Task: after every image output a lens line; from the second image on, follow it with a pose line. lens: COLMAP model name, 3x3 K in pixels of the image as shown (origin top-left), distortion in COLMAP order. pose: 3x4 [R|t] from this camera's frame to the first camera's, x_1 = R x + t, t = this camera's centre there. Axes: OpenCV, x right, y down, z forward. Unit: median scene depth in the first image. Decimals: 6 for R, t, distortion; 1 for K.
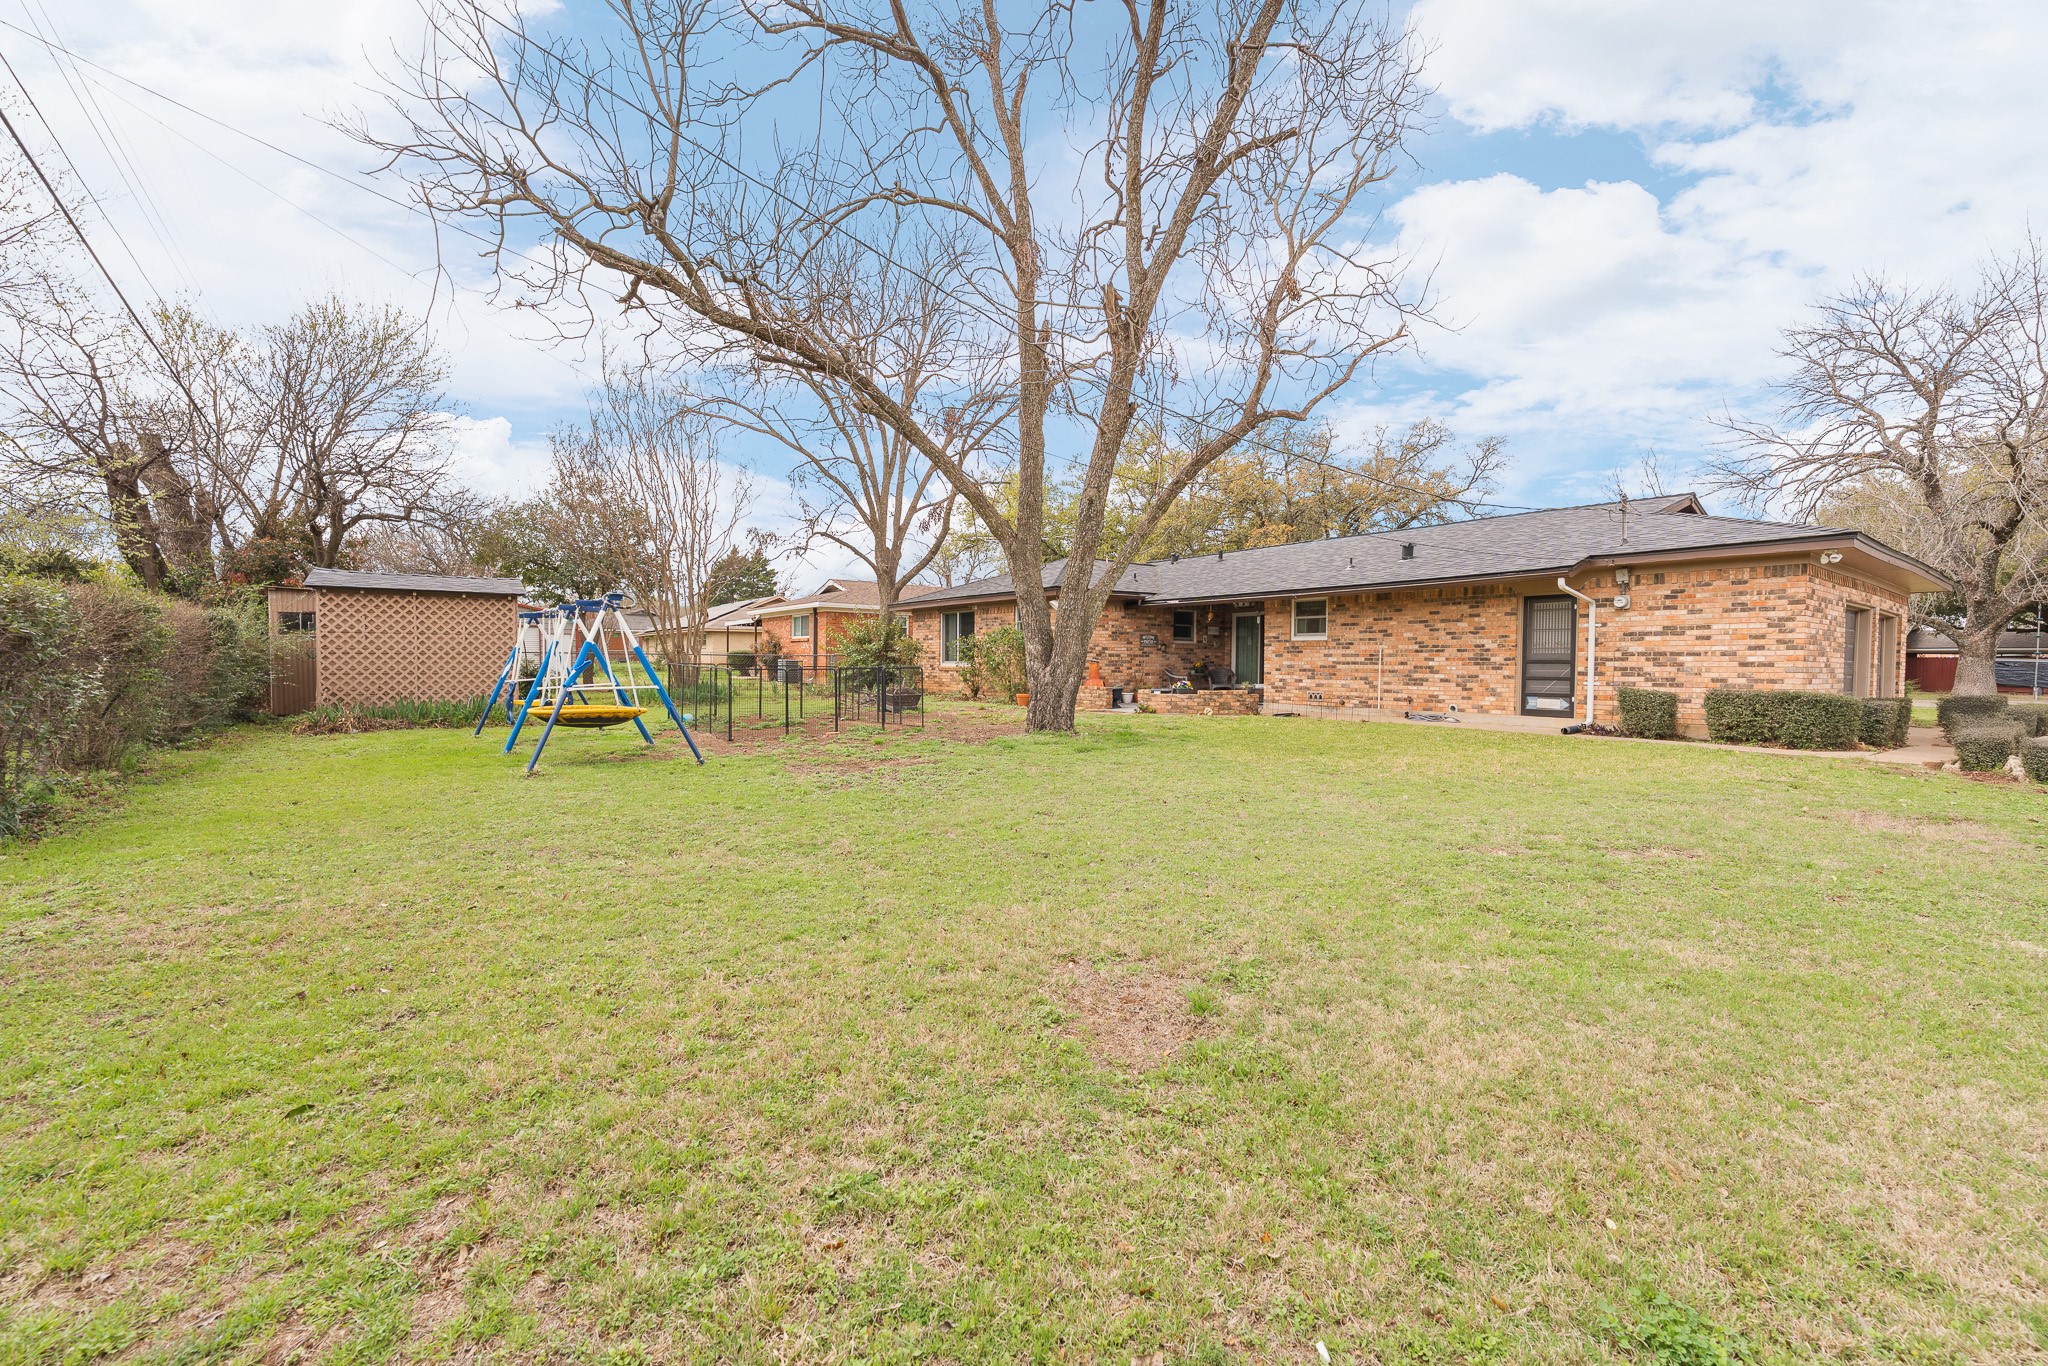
lens RADIAL K [[827.9, 0, 1022.8], [0, 827.9, 681.3], [0, 0, 1]] dist [0.002233, -0.001372]
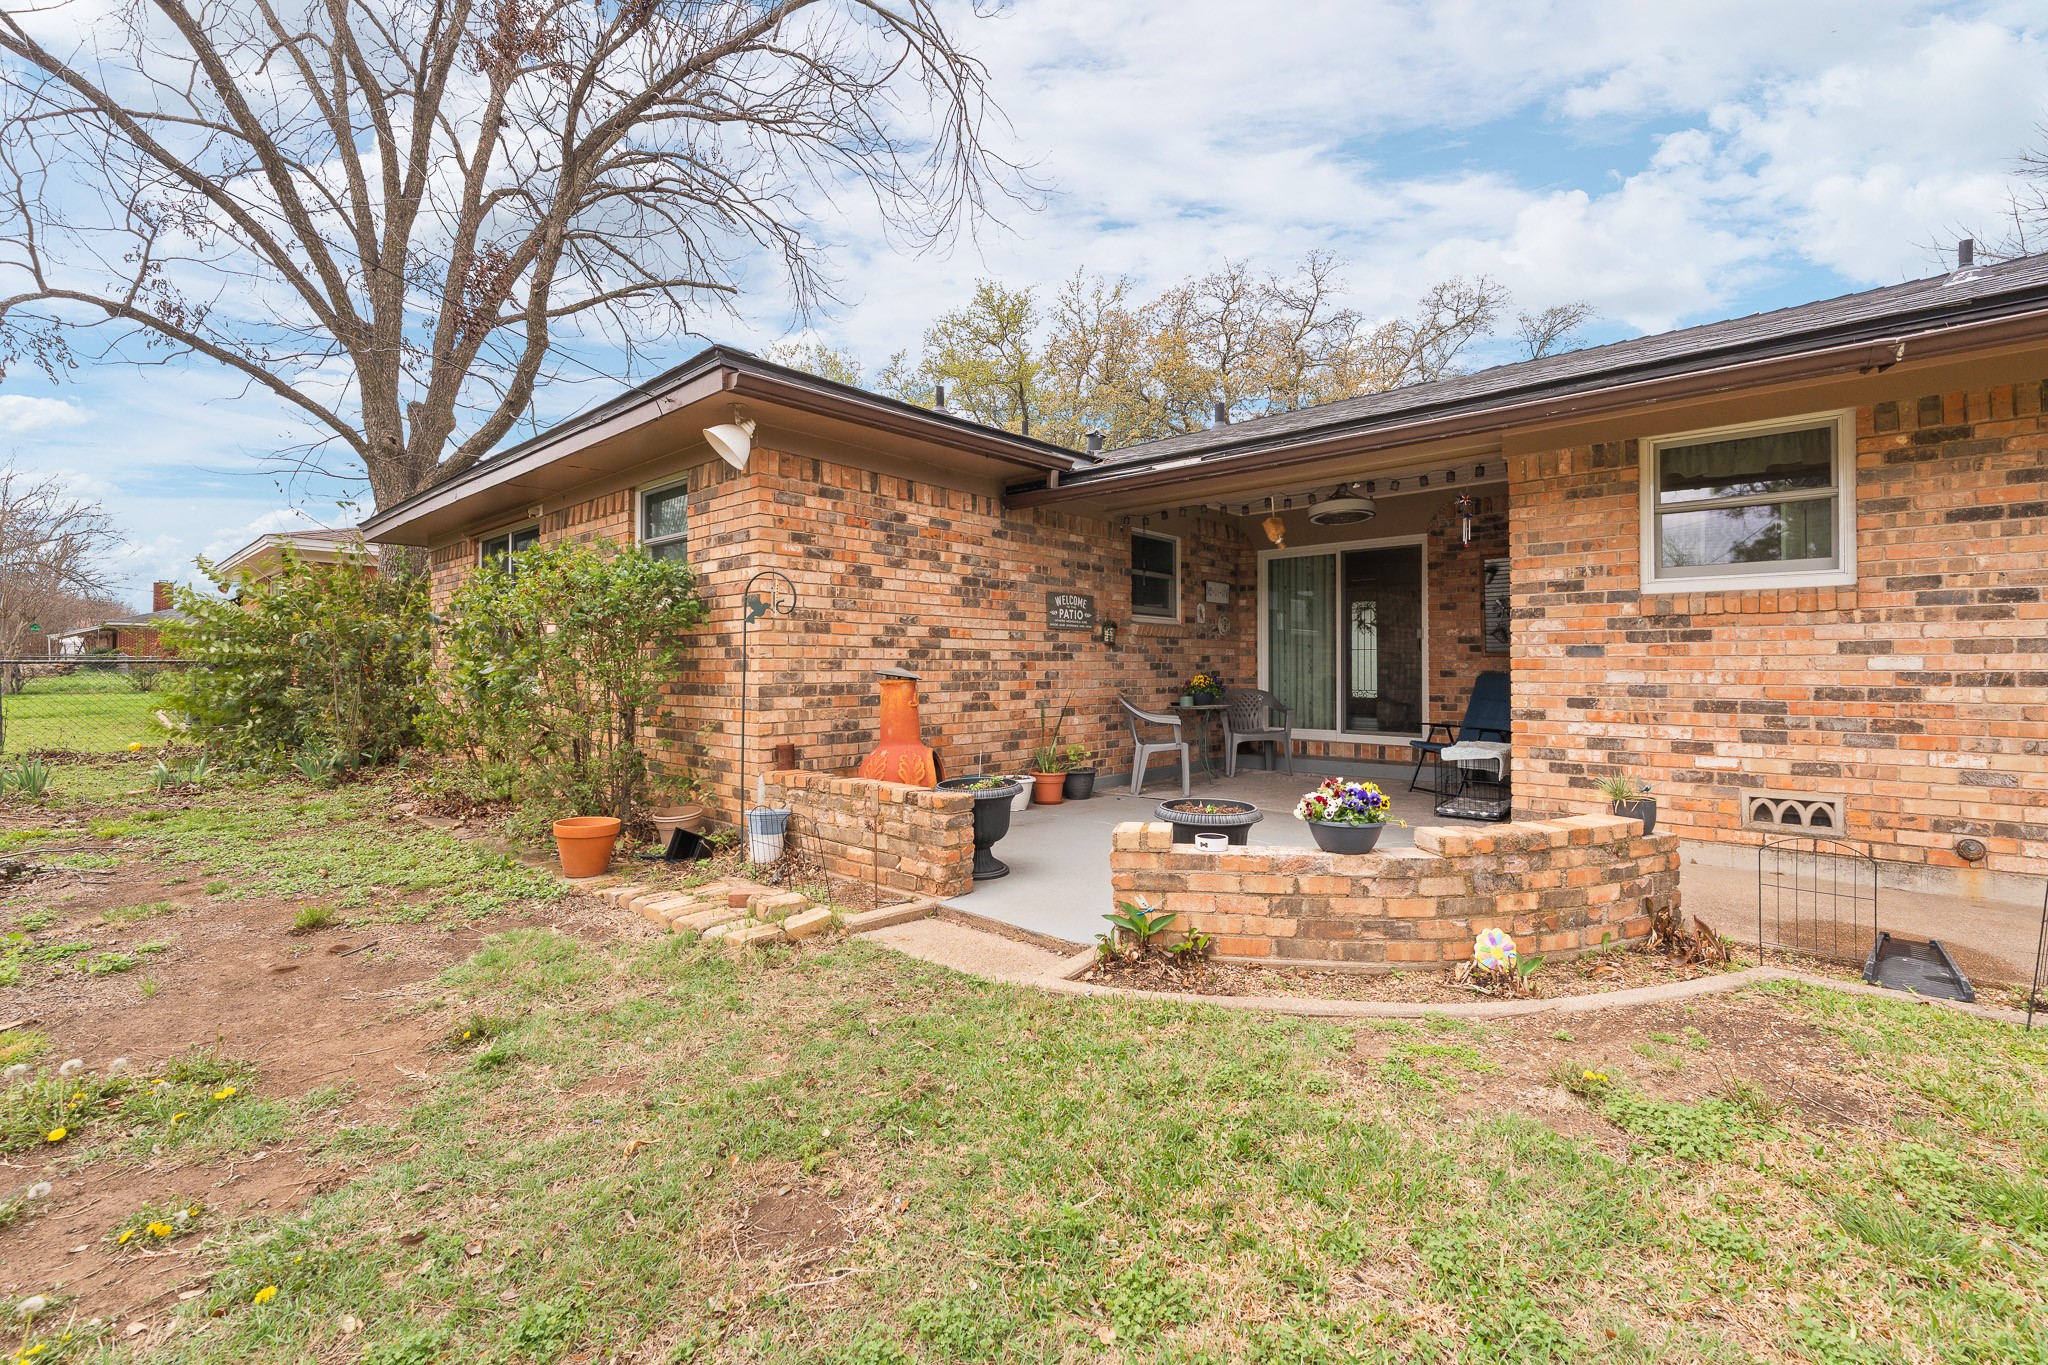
lens RADIAL K [[827.9, 0, 1028.4], [0, 827.9, 672.9], [0, 0, 1]] dist [0.002233, -0.001372]
pose [[0.978183, -0.006453, 0.207643, 0.068679], [0.010363, 0.999789, -0.017750, -0.019167], [-0.207484, 0.019515, 0.978044, 0.704466]]
